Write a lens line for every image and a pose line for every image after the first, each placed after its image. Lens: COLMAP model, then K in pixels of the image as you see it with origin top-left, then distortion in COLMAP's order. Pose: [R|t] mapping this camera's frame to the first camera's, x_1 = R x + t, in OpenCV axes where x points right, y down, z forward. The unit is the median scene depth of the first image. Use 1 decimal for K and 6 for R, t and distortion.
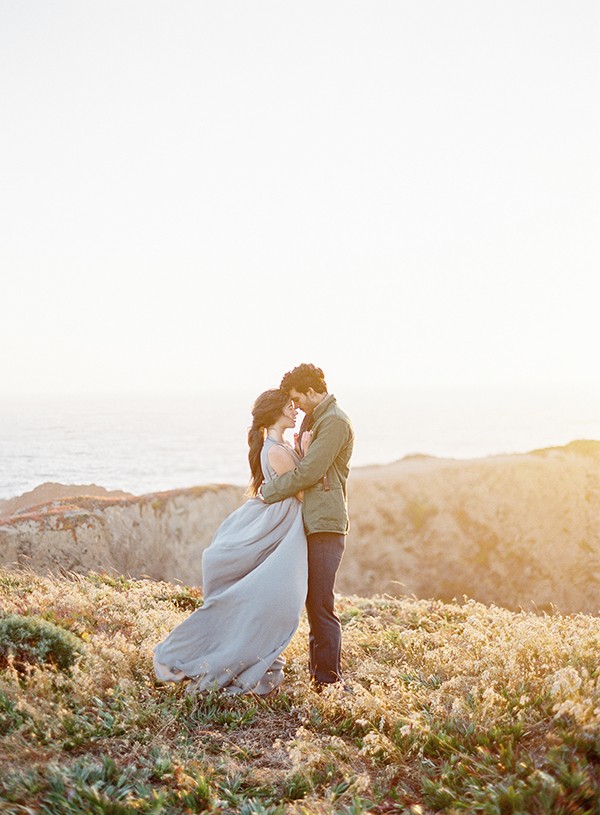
lens RADIAL K [[1295.2, 0, 300.0], [0, 1295.2, 407.5], [0, 0, 1]] dist [-0.150751, 0.025088]
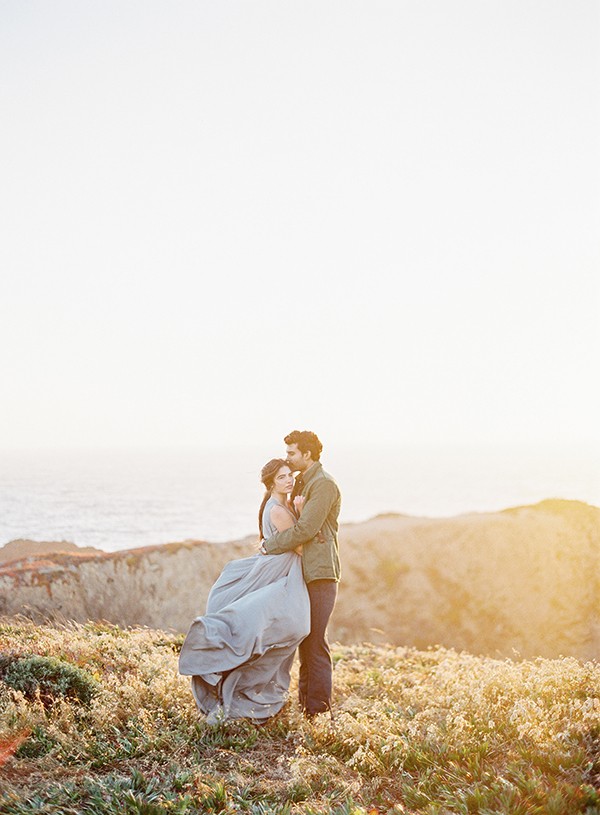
lens RADIAL K [[1295.2, 0, 300.0], [0, 1295.2, 407.5], [0, 0, 1]] dist [-0.150751, 0.025088]
pose [[0.999754, 0.006564, 0.021204, -0.018543], [-0.005618, 0.998998, -0.044409, -0.006199], [-0.021474, 0.044279, 0.998788, -0.135505]]
